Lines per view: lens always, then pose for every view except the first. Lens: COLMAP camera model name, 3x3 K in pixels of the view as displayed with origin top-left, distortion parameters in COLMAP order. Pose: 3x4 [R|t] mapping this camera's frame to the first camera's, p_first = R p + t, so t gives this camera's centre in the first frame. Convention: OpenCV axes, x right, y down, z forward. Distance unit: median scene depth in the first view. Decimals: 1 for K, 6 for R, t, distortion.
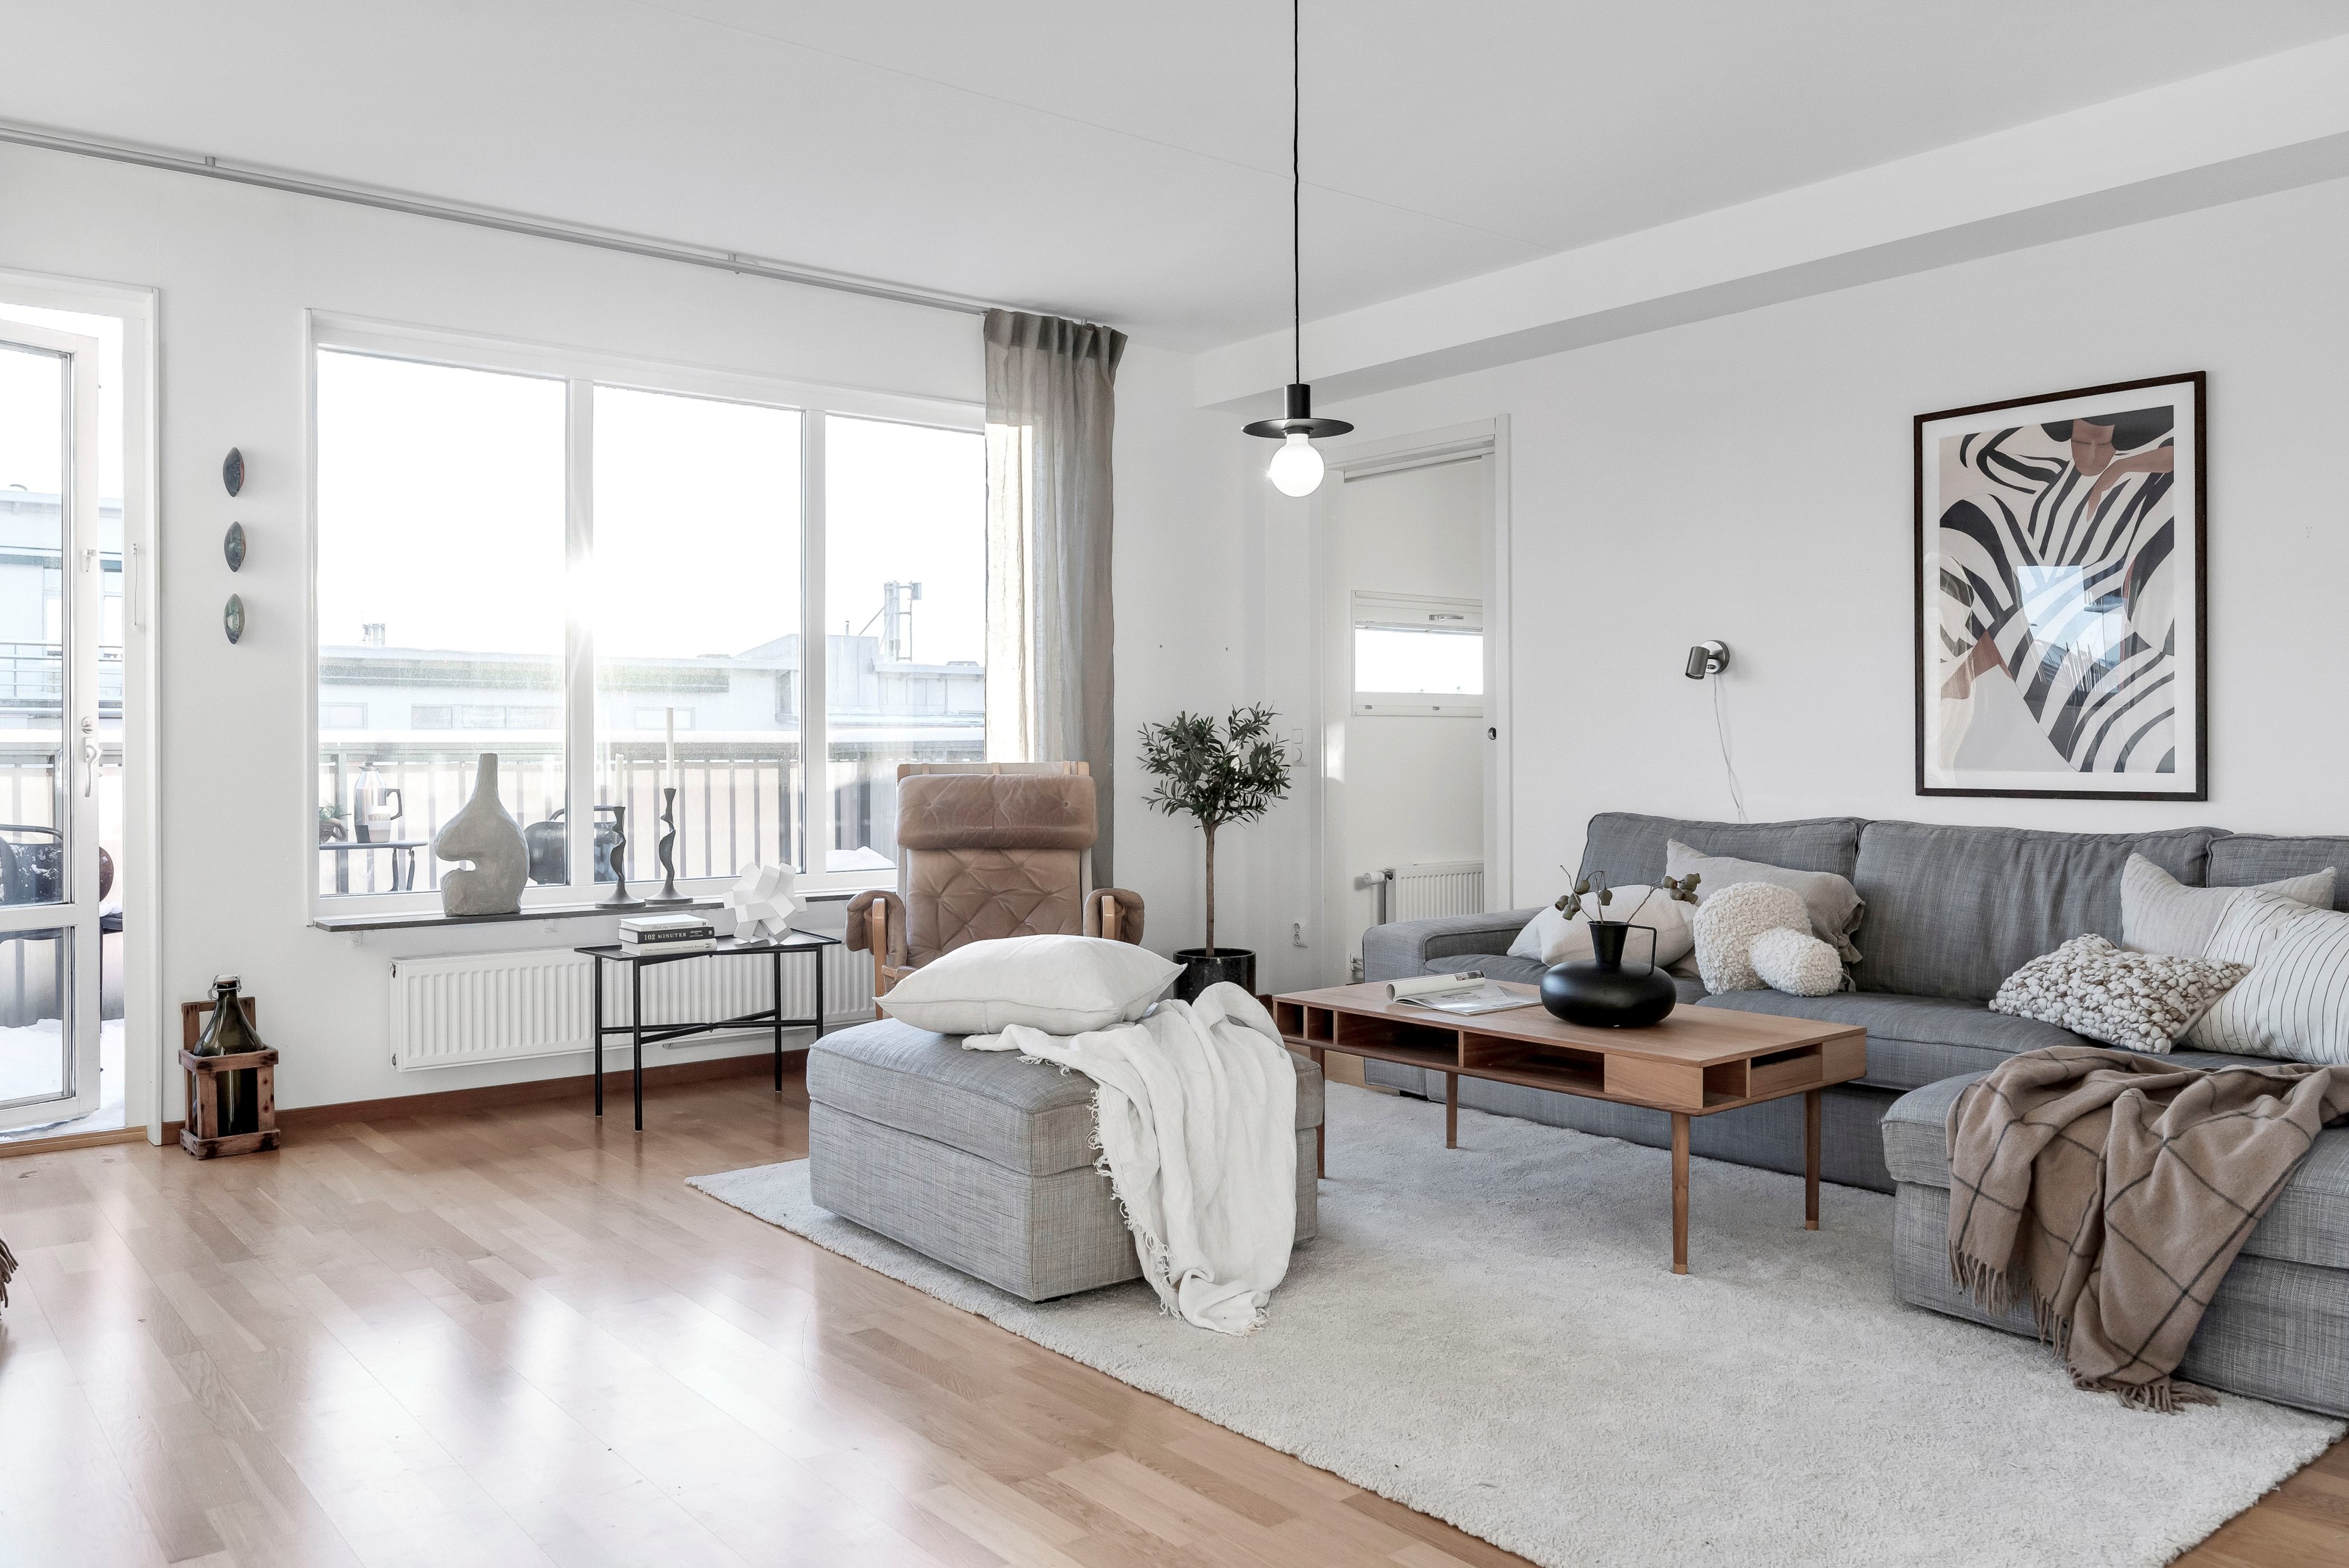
lens RADIAL K [[1741.8, 0, 1159.8], [0, 1741.8, 761.5], [0, 0, 1]] dist [-0.004027, 0.003640]
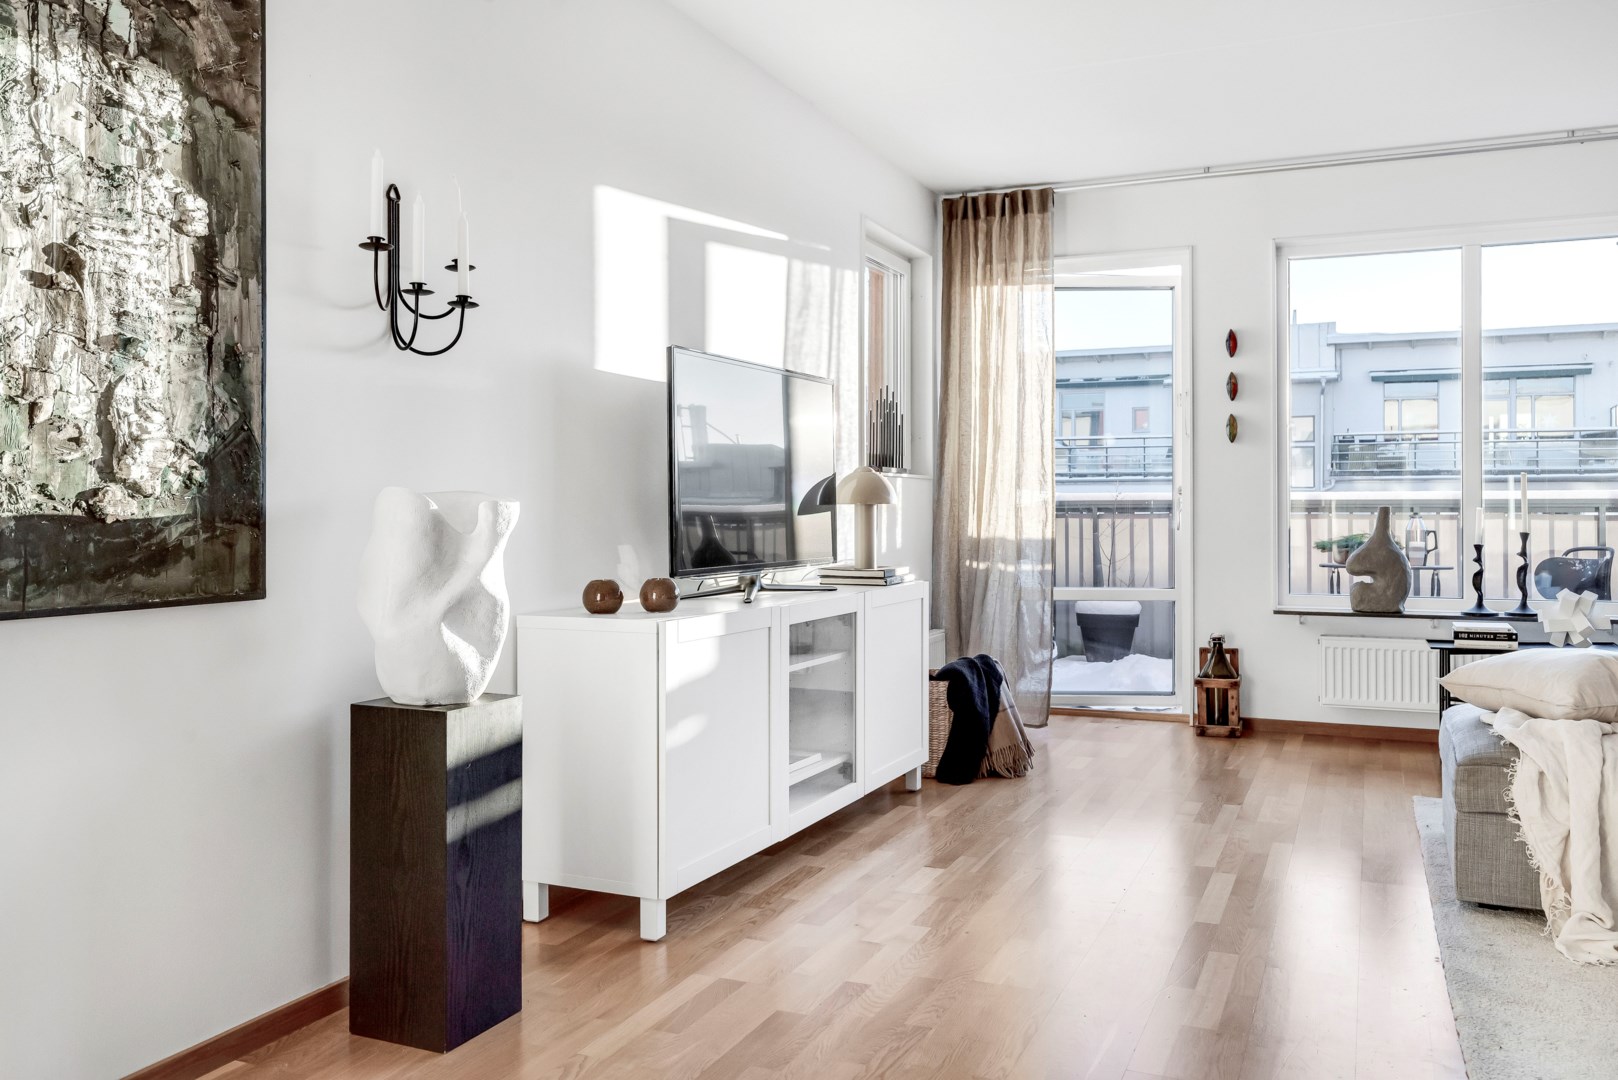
lens RADIAL K [[1279.9, 0, 816.8], [0, 1279.9, 503.7], [0, 0, 1]] dist [-0.006046, 0.001667]
pose [[0.471108, 0.000439, -0.882076, 0.408727], [-0.006627, 0.999973, -0.003042, -0.000438], [0.882051, 0.007279, 0.471098, 0.044405]]
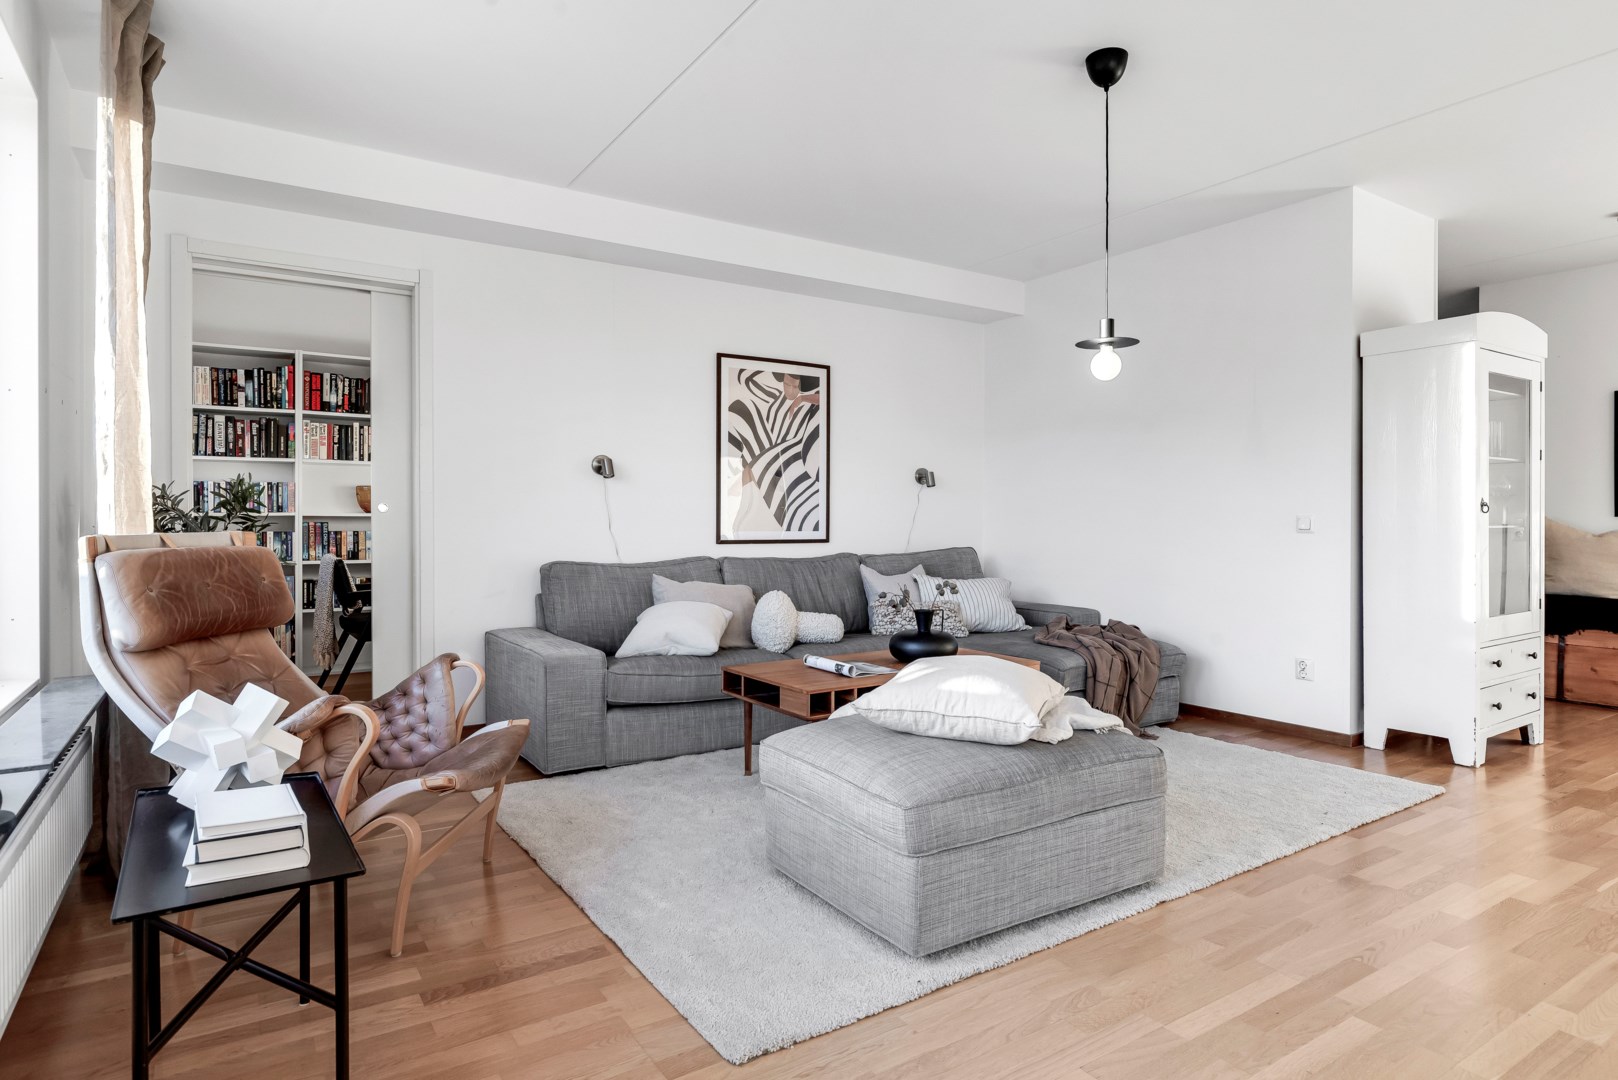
lens RADIAL K [[902.5, 0, 811.8], [0, 902.5, 526.9], [0, 0, 1]] dist [0.000792, -0.000336]
pose [[0.094865, -0.003741, 0.995483, -0.612227], [0.005696, 0.999979, 0.003215, -0.002936], [-0.995474, 0.005365, 0.094884, 0.838324]]
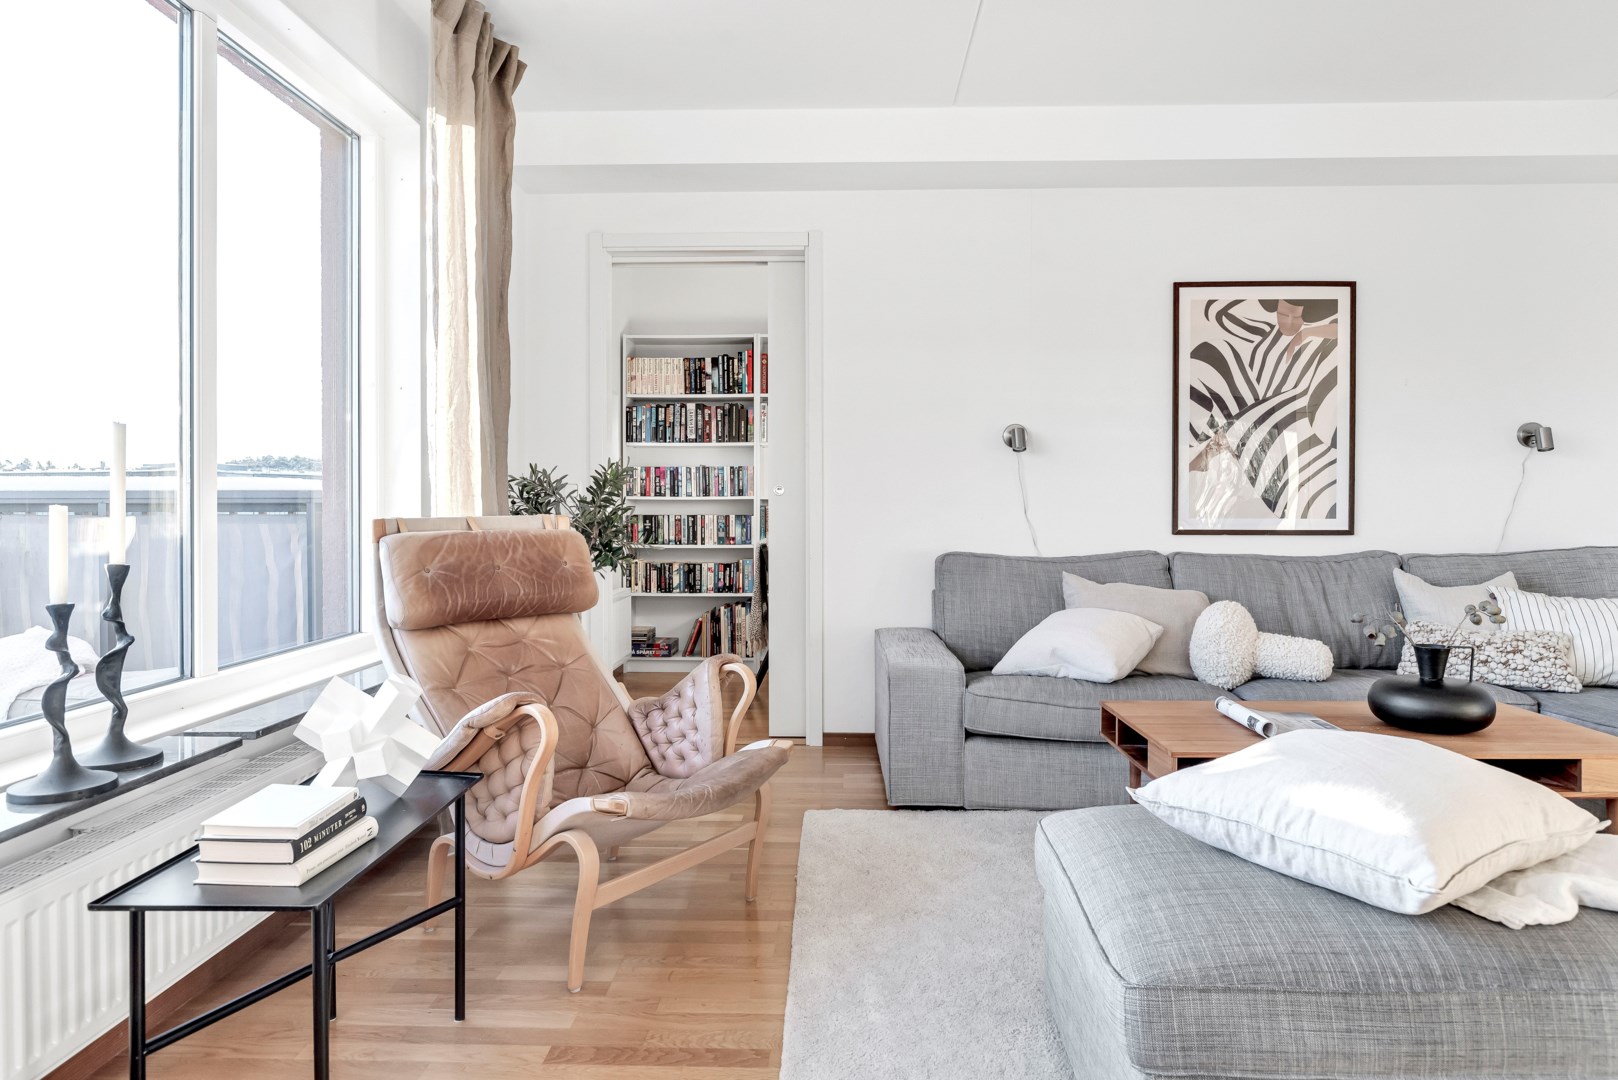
lens RADIAL K [[999.4, 0, 810.8], [0, 999.4, 514.3], [0, 0, 1]] dist [0.000245, -0.000221]
pose [[0.645965, -0.004533, 0.763354, -0.451214], [0.003029, 0.999990, 0.003375, -0.002249], [-0.763361, 0.000132, 0.645972, 0.718075]]
